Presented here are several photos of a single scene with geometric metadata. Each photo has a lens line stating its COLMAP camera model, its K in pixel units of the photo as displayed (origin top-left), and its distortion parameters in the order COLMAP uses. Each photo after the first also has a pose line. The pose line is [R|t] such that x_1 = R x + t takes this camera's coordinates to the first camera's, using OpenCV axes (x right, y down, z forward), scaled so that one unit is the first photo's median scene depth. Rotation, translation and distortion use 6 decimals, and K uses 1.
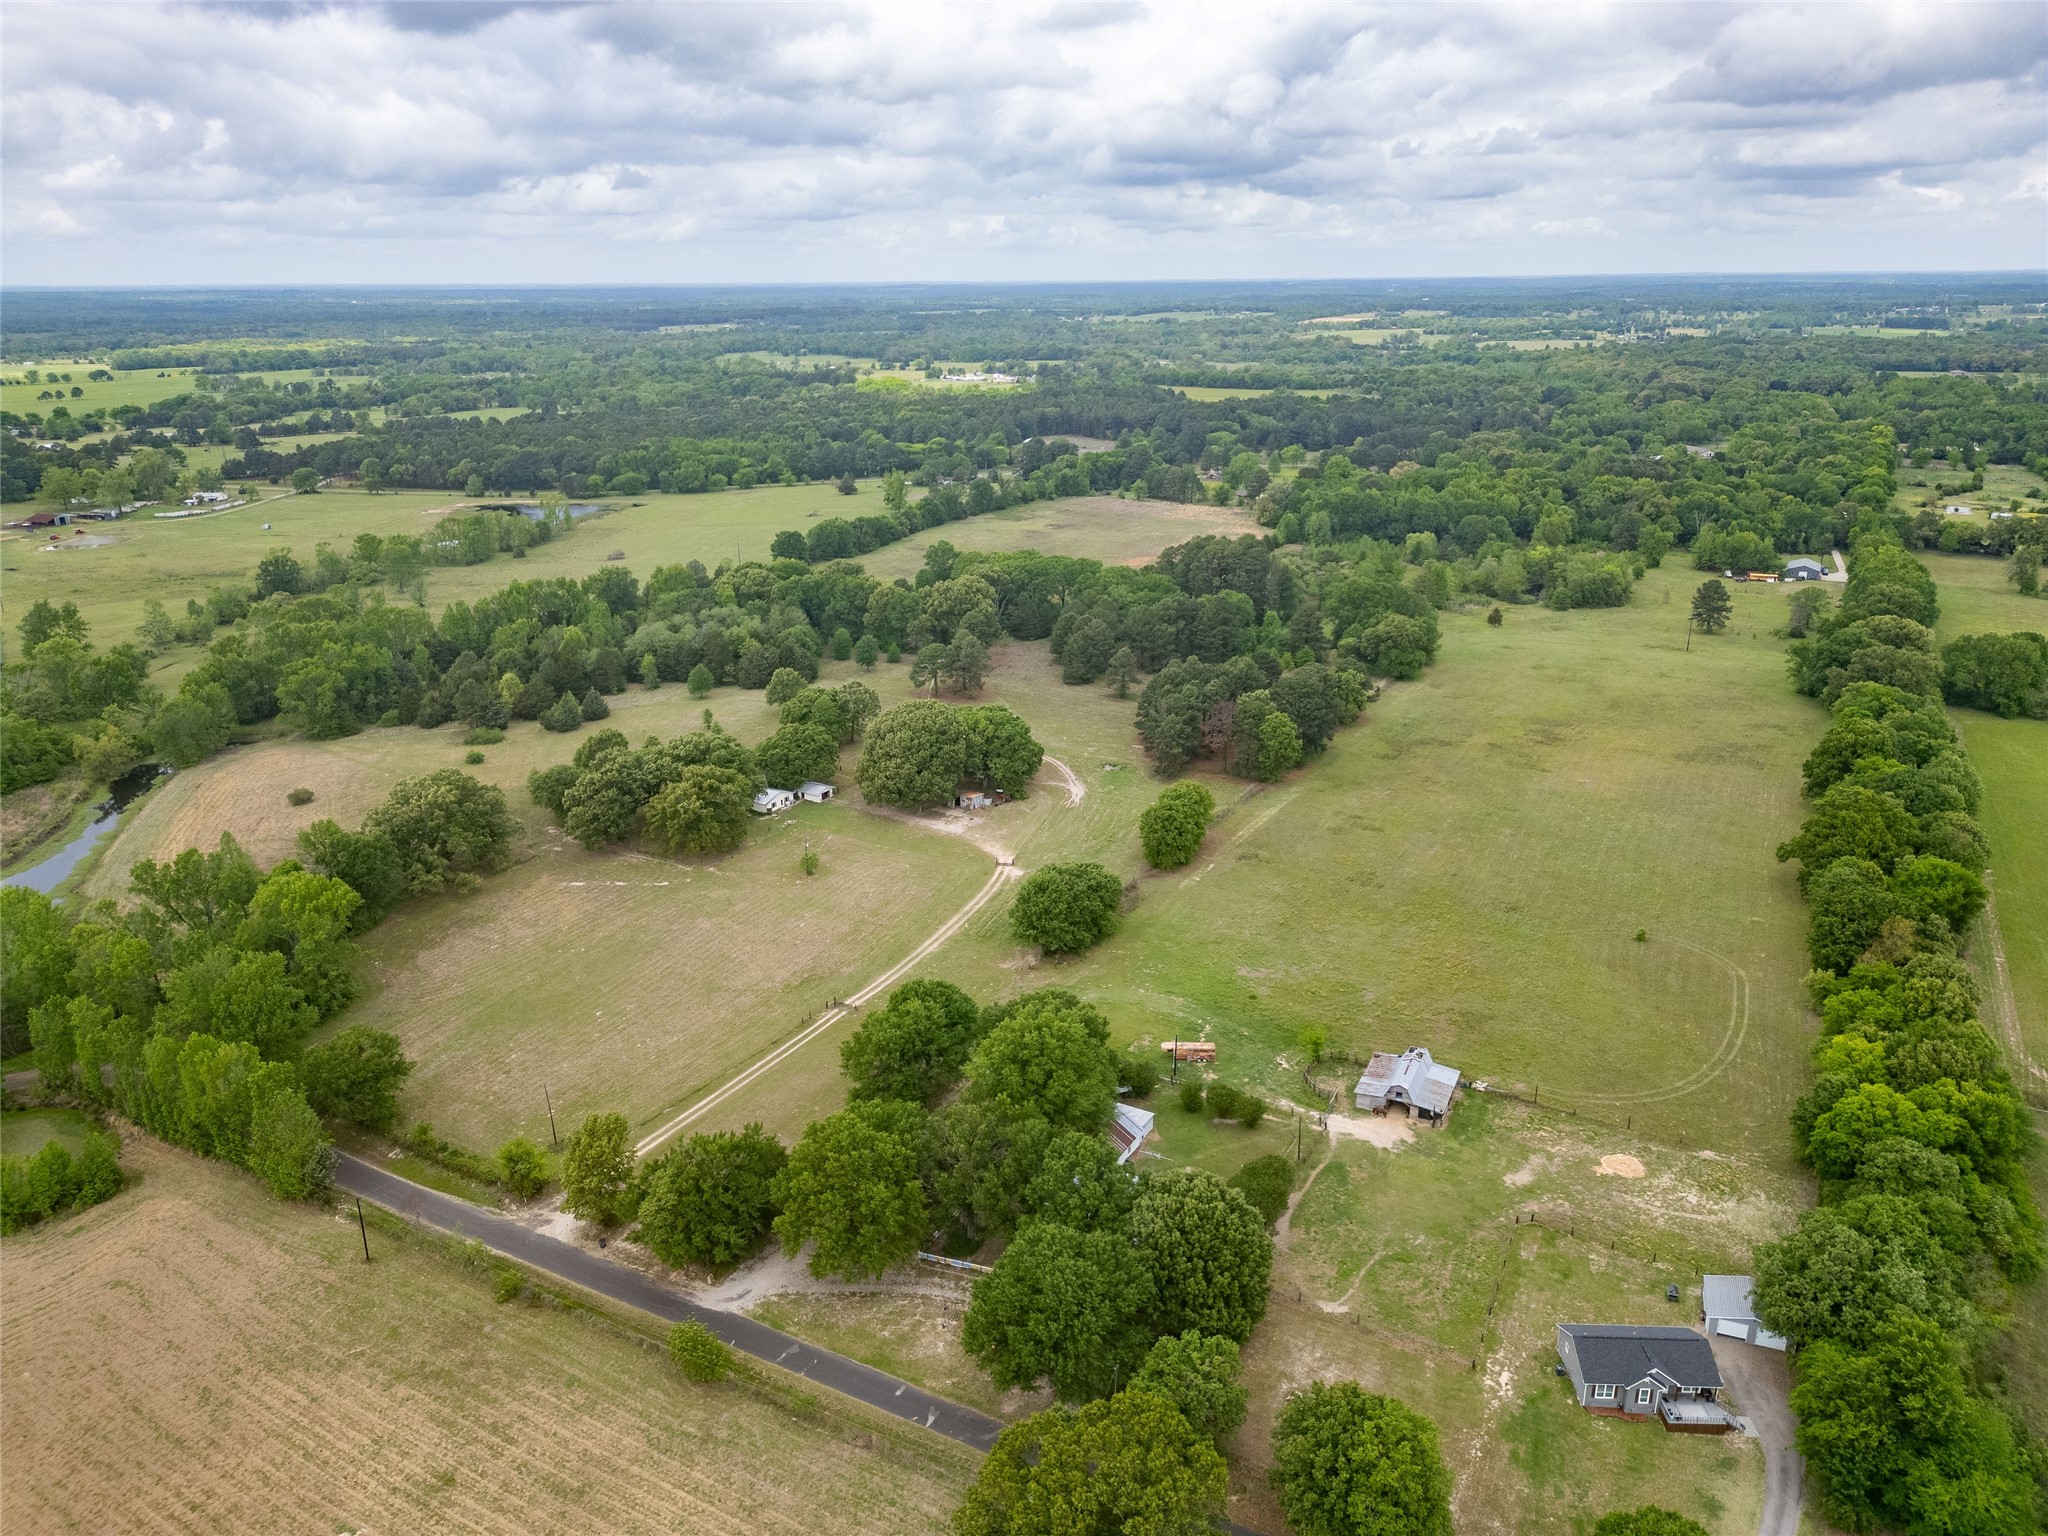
lens RADIAL K [[1437.1, 0, 1024.0], [0, 1437.1, 768.0], [0, 0, 1]] dist [0.065591, -0.070156]
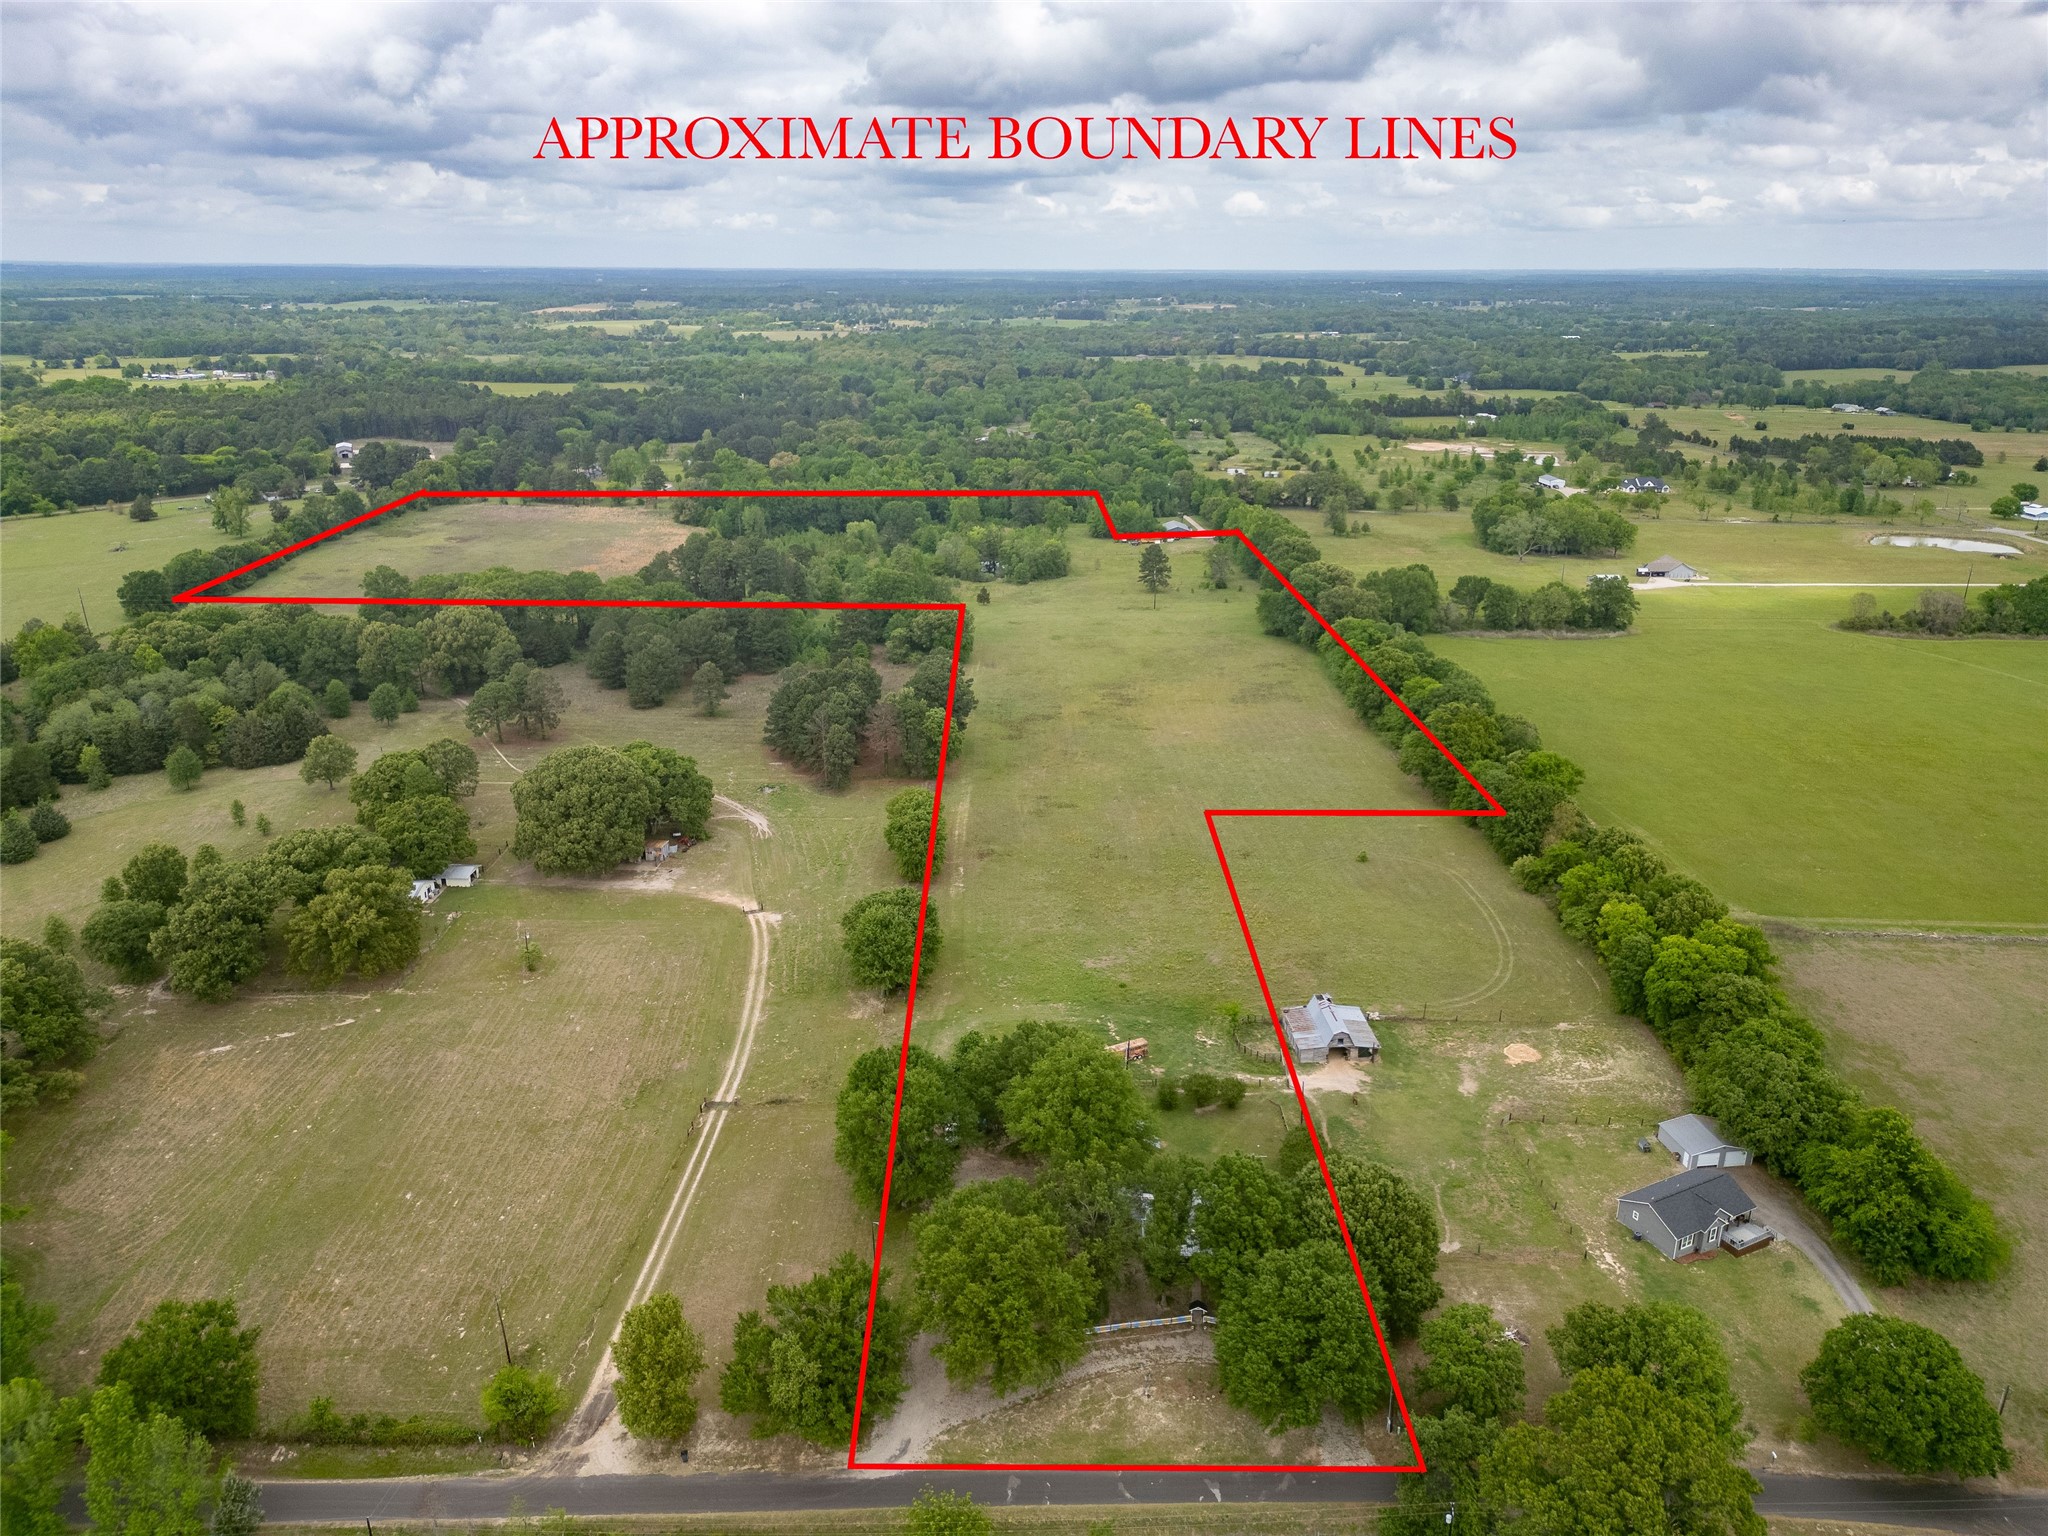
lens RADIAL K [[1421.2, 0, 1023.8], [0, 1421.2, 805.8], [0, 0, 1]] dist [0.069890, -0.060903]
pose [[0.869645, -0.166118, 0.464890, -0.174461], [0.151199, 0.986057, 0.069505, -0.022804], [-0.469954, 0.009847, 0.882636, 0.078859]]
